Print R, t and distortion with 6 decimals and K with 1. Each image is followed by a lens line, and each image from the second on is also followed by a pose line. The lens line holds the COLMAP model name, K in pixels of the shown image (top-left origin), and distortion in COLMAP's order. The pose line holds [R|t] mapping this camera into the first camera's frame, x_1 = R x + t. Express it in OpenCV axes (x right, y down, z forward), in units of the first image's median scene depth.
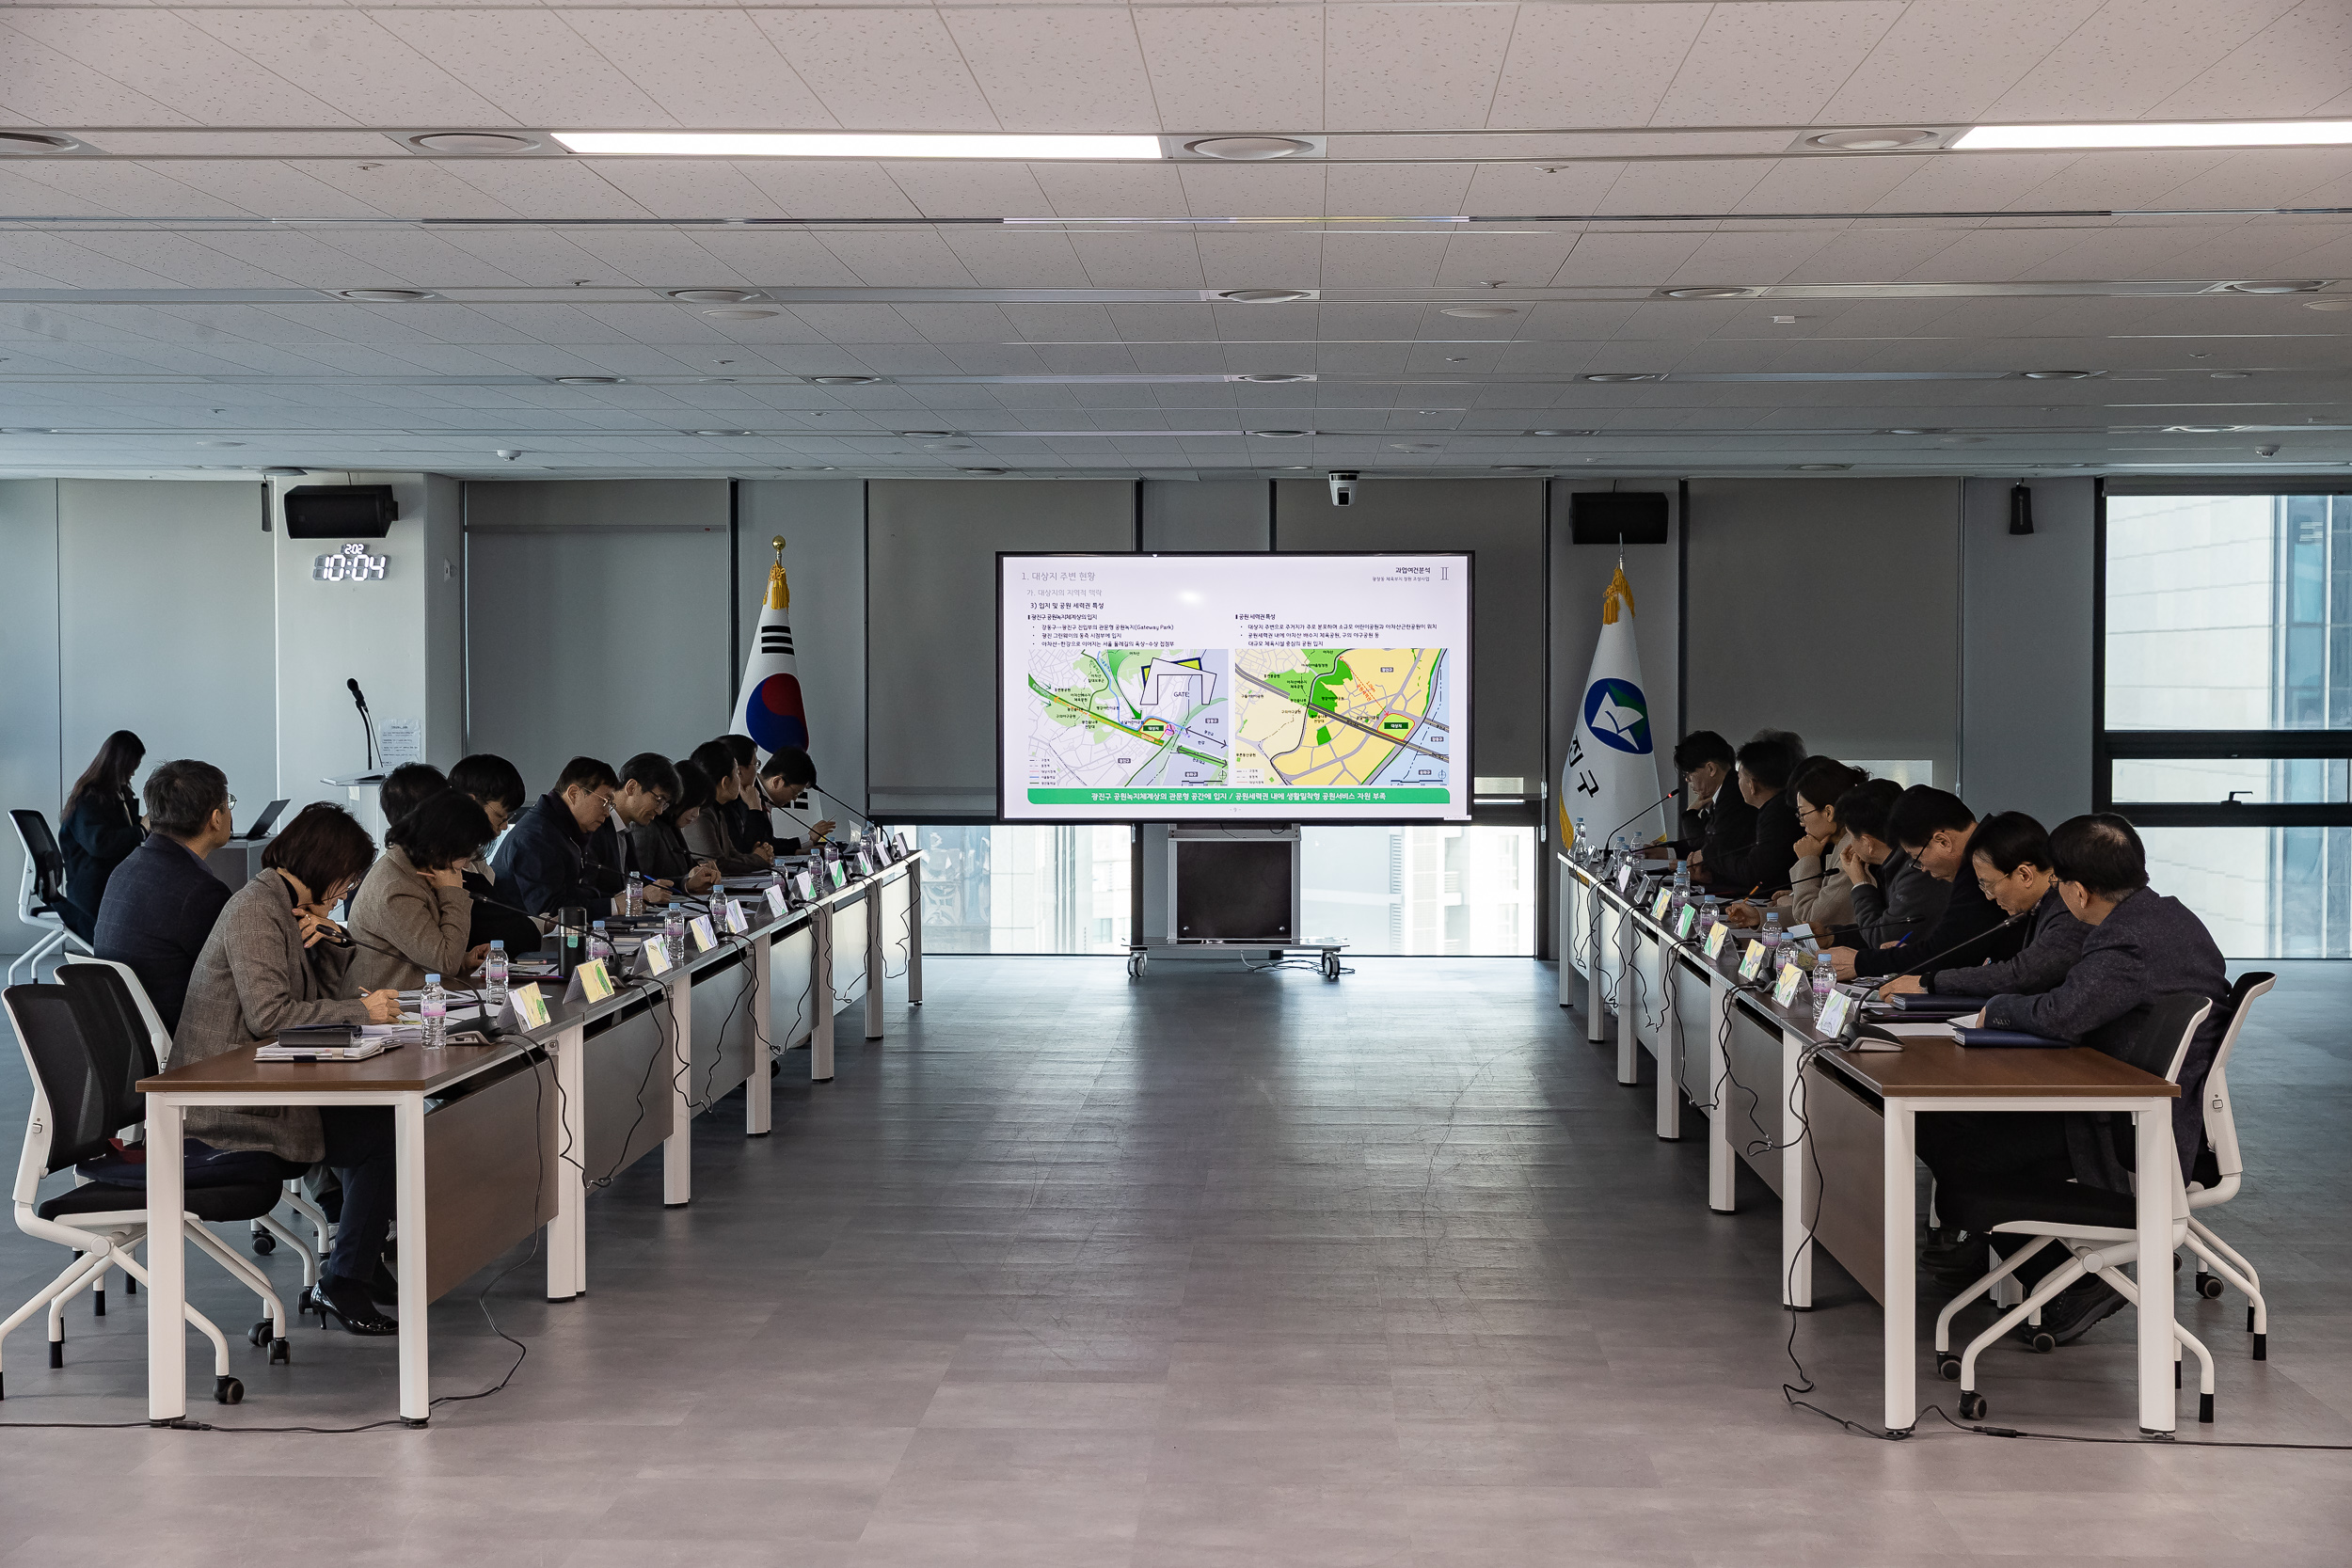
lens RADIAL K [[3704.7, 0, 1209.2], [0, 3704.7, 786.0], [0, 0, 1]] dist [0.142688, 0.004201]
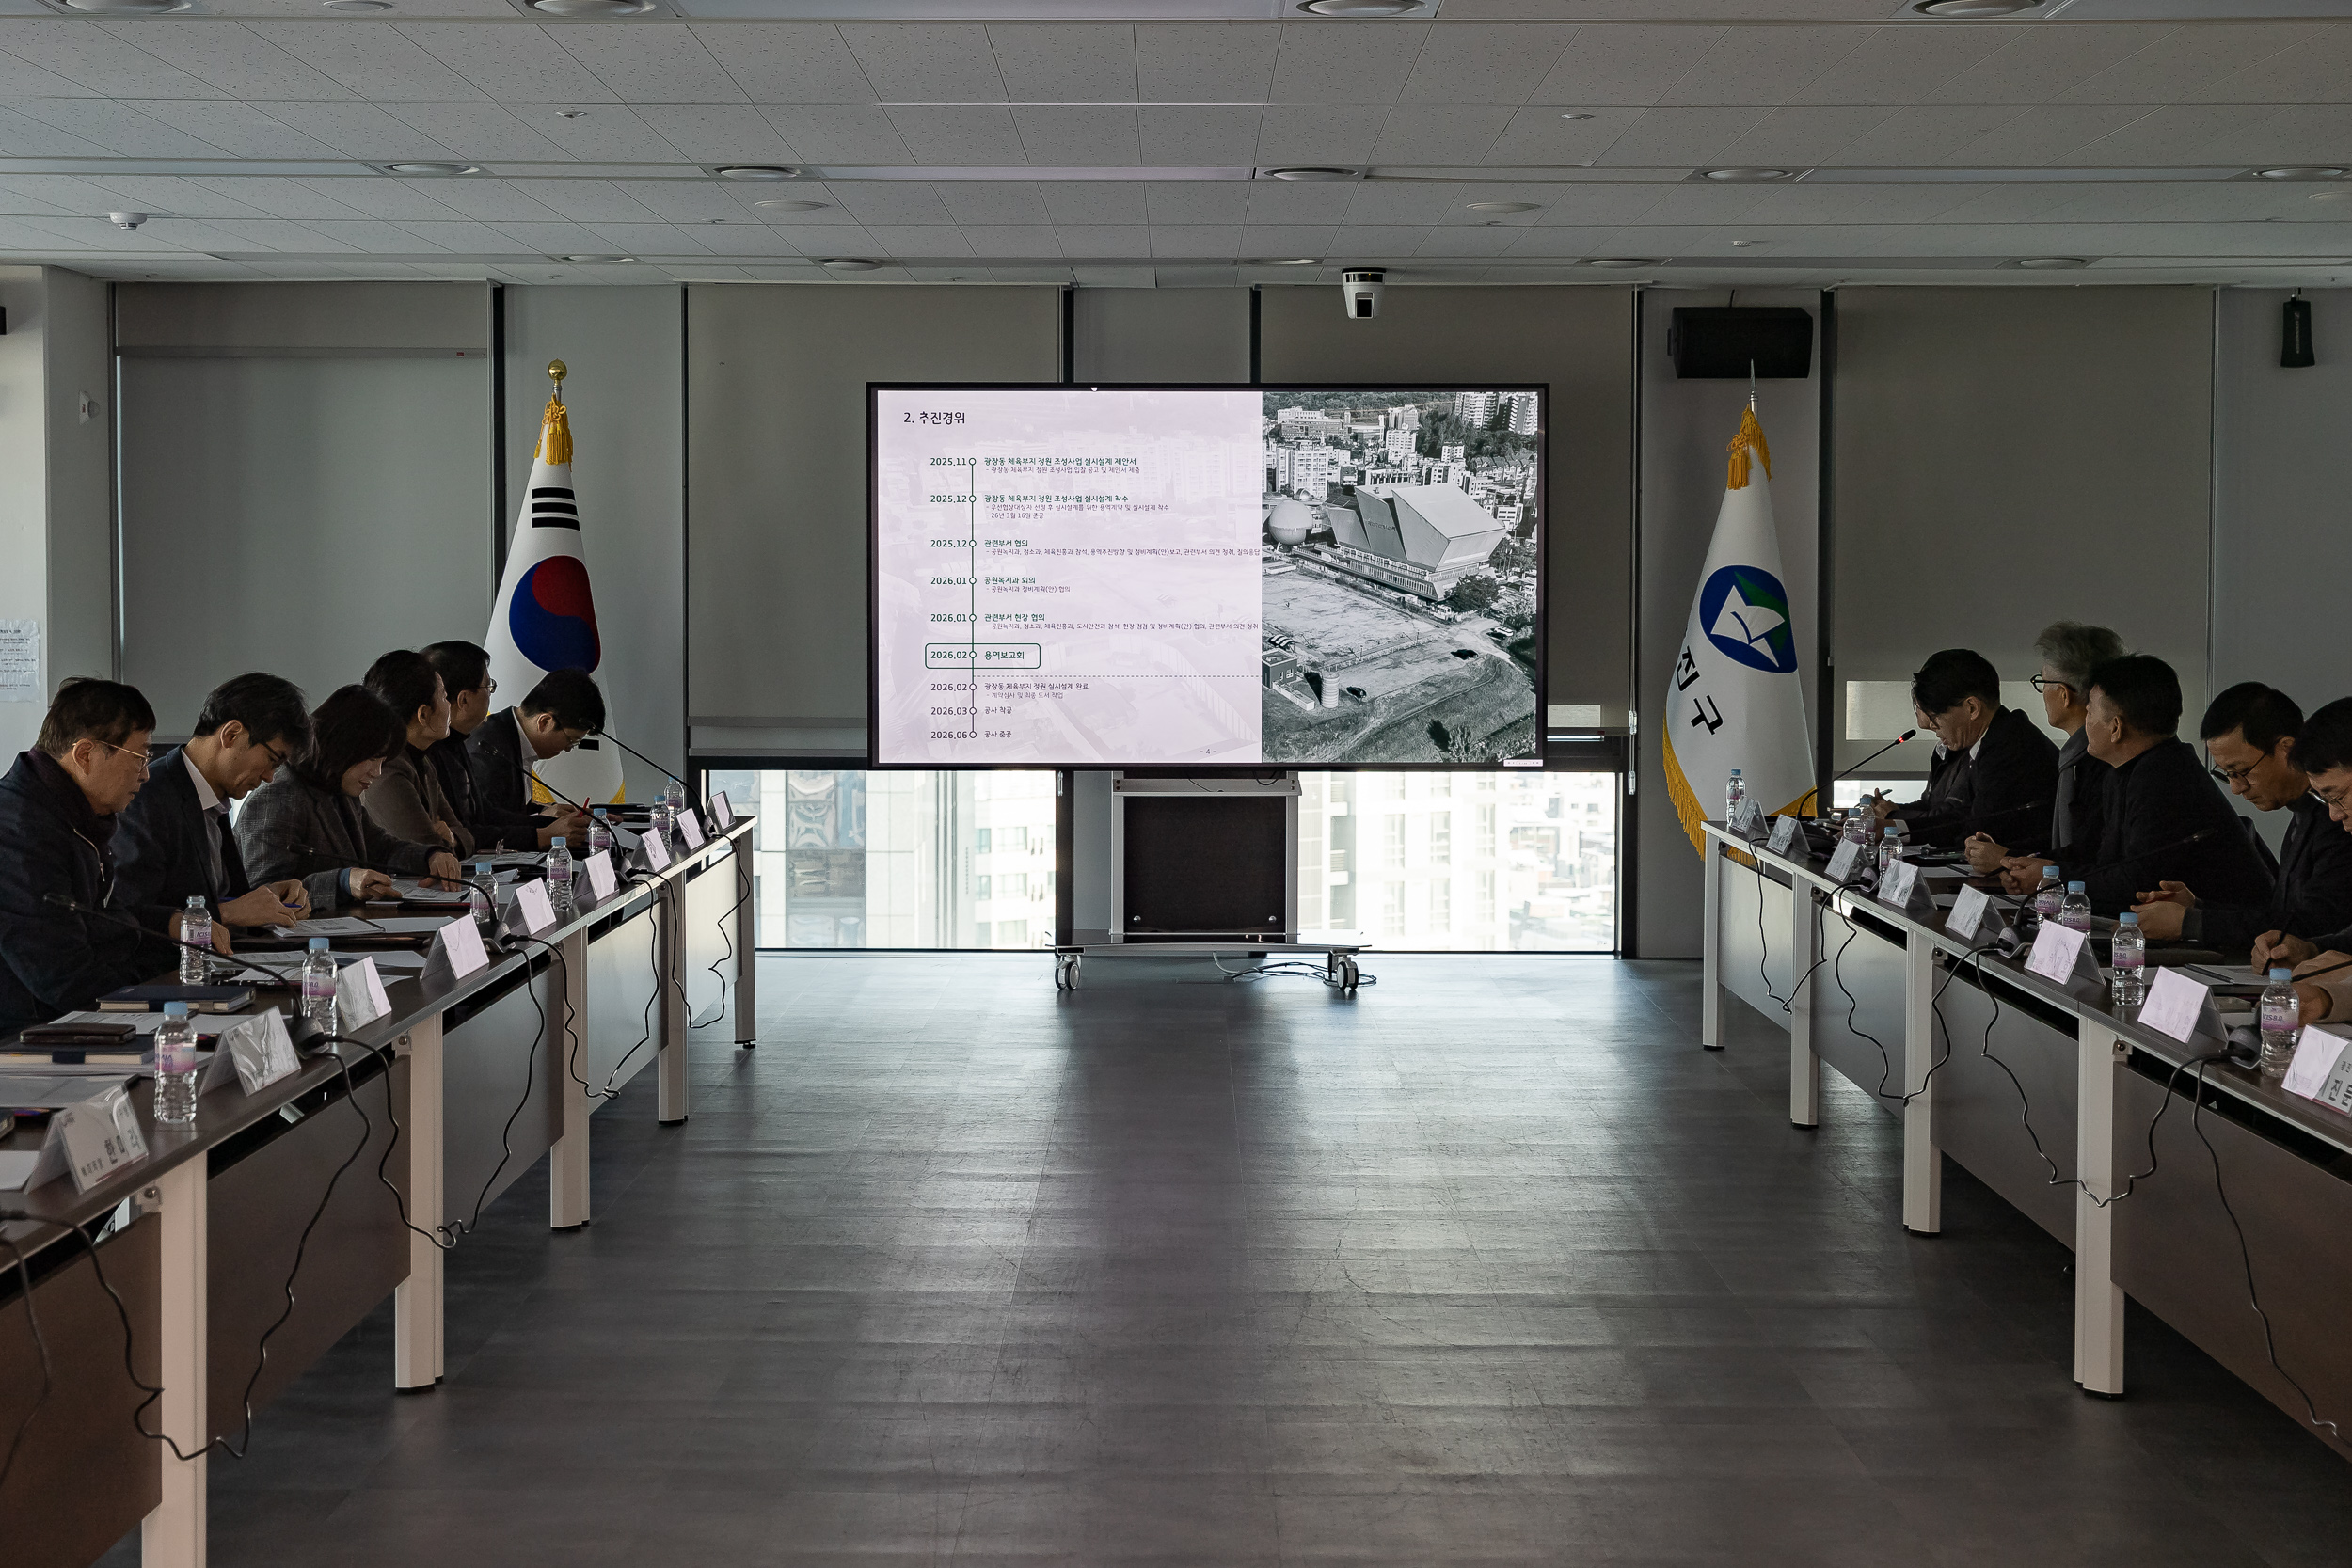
lens RADIAL K [[3619.2, 0, 1168.4], [0, 3619.2, 717.1], [0, 0, 1]] dist [0.198738, -0.767238]
pose [[0.999710, 0.001357, 0.024051, -0.016980], [-0.001522, 0.999975, 0.006843, -0.004801], [-0.024041, -0.006878, 0.999687, 0.312331]]
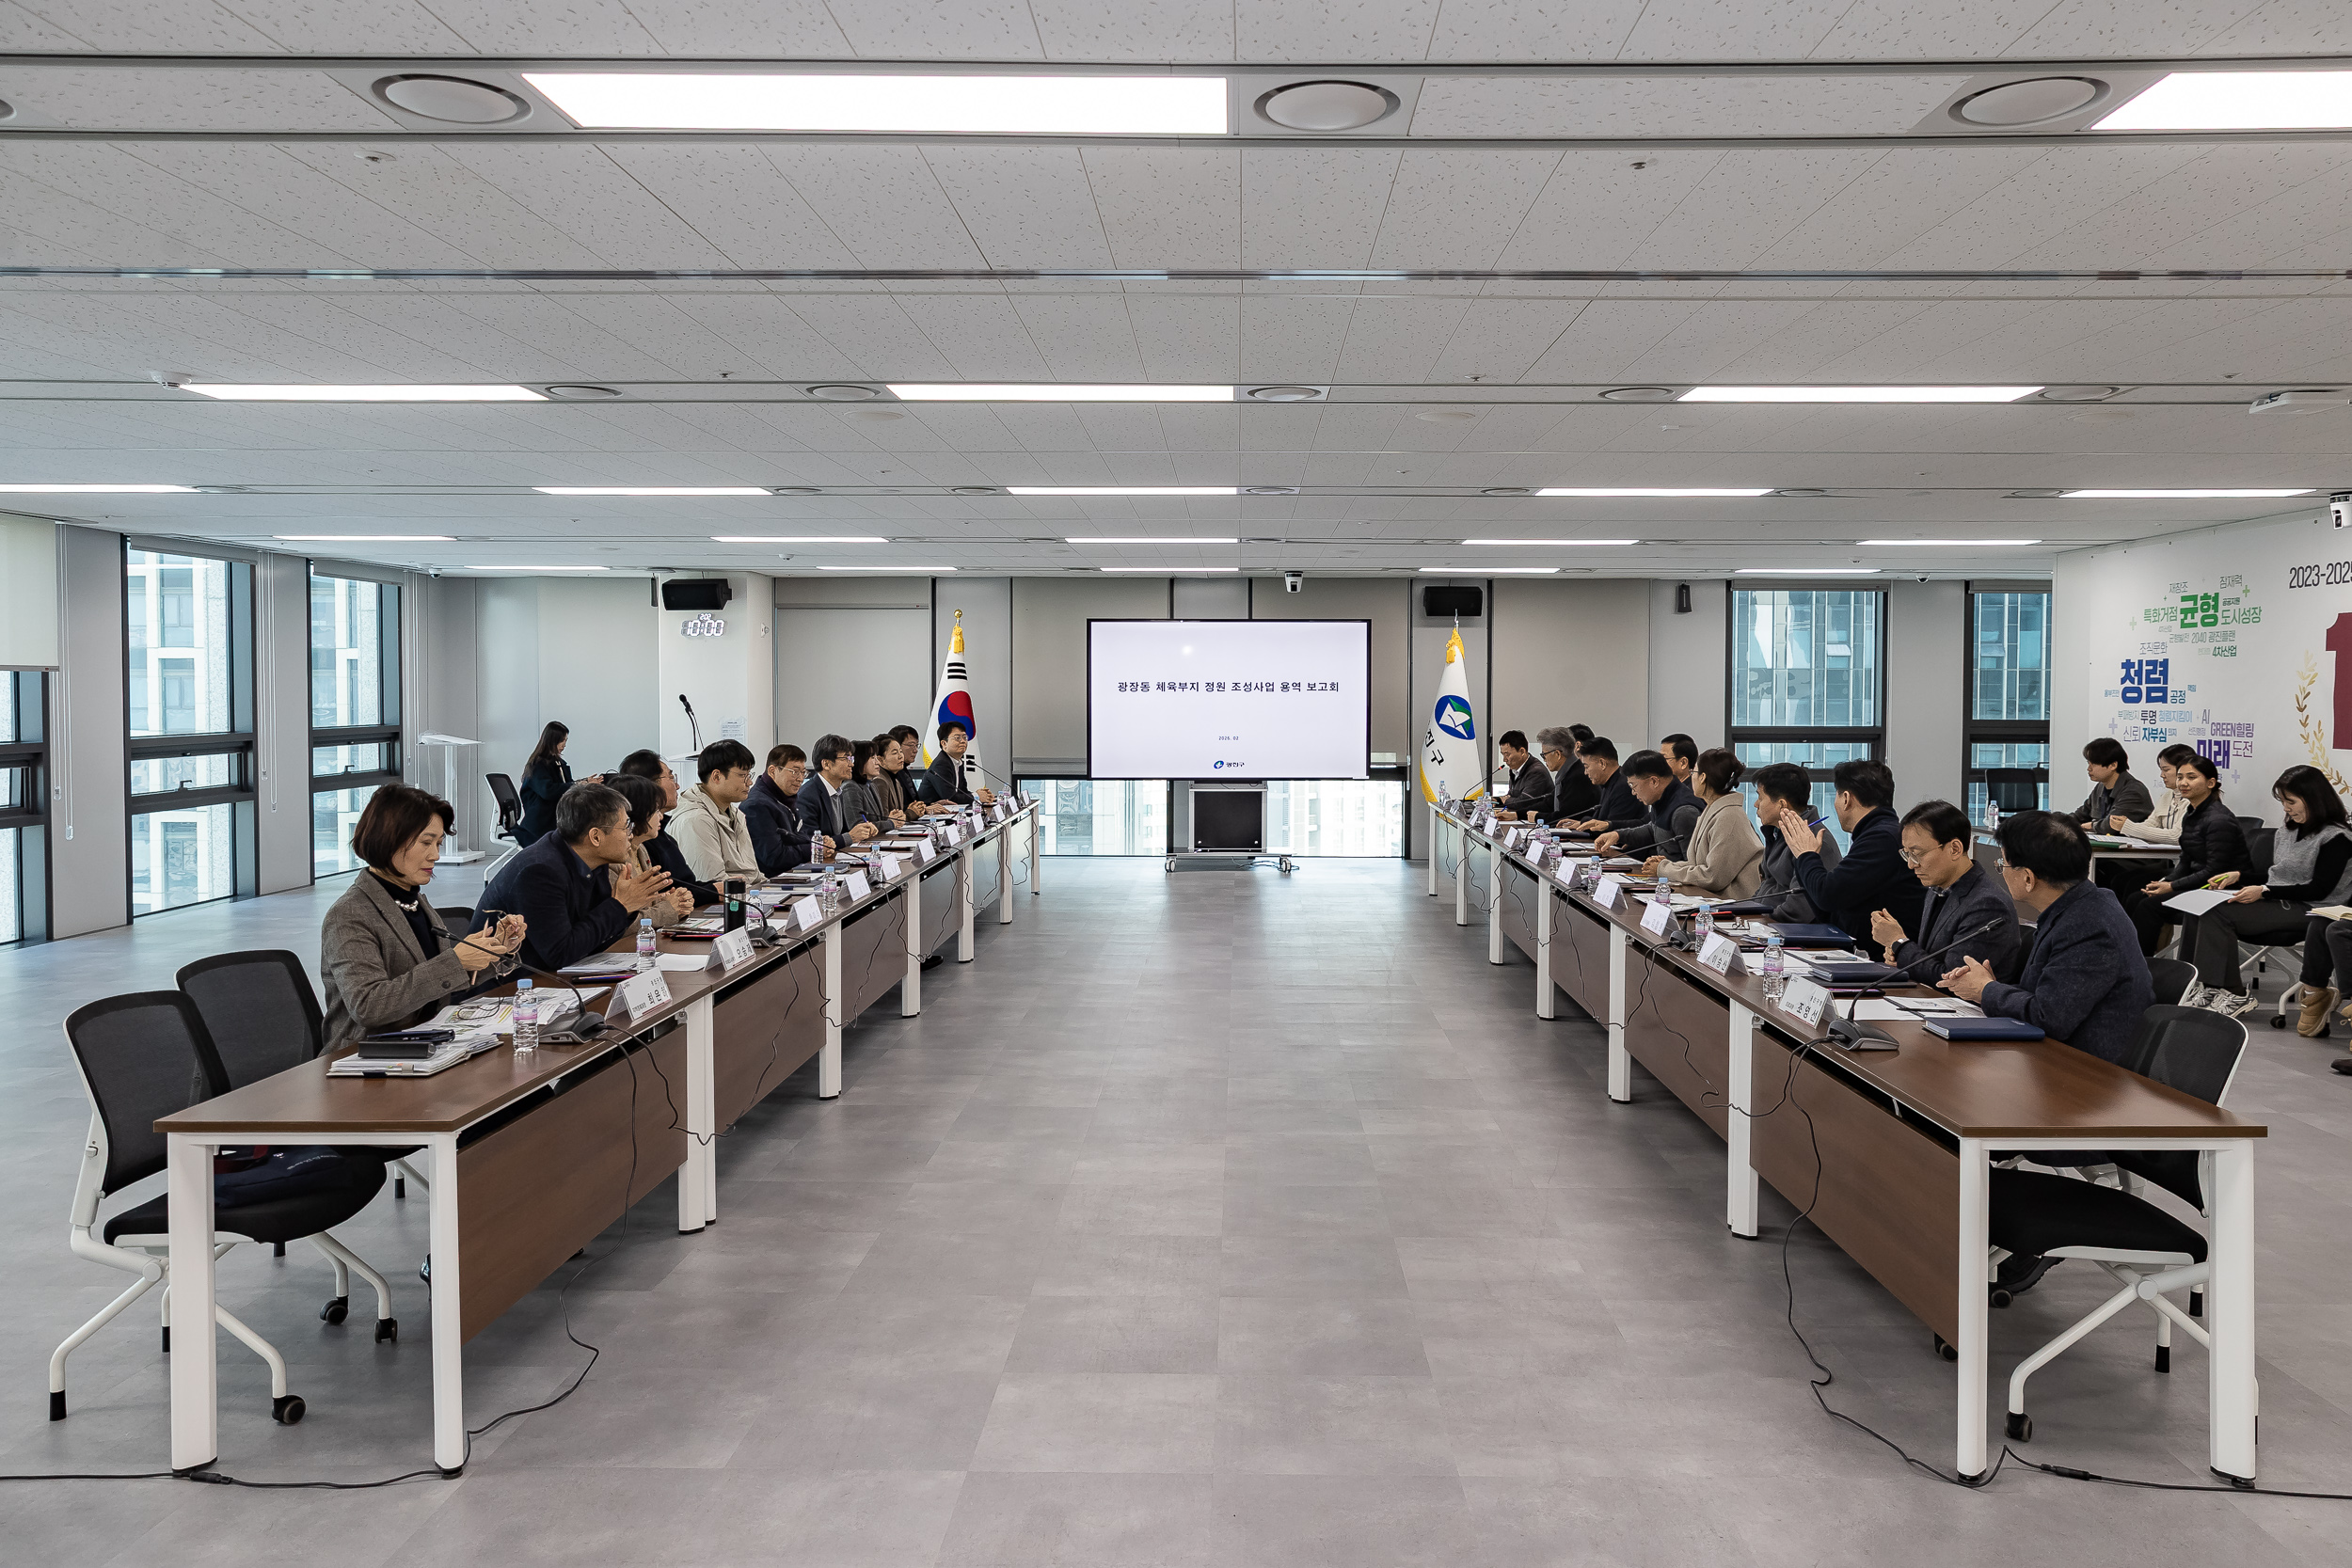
lens RADIAL K [[1705.2, 0, 1235.6], [0, 1705.2, 711.4], [0, 0, 1]] dist [0.027131, 0.002575]
pose [[0.999733, 0.002179, 0.022985, -0.007823], [-0.001783, 0.999850, -0.017241, -0.008012], [-0.023019, 0.017195, 0.999587, 0.225463]]
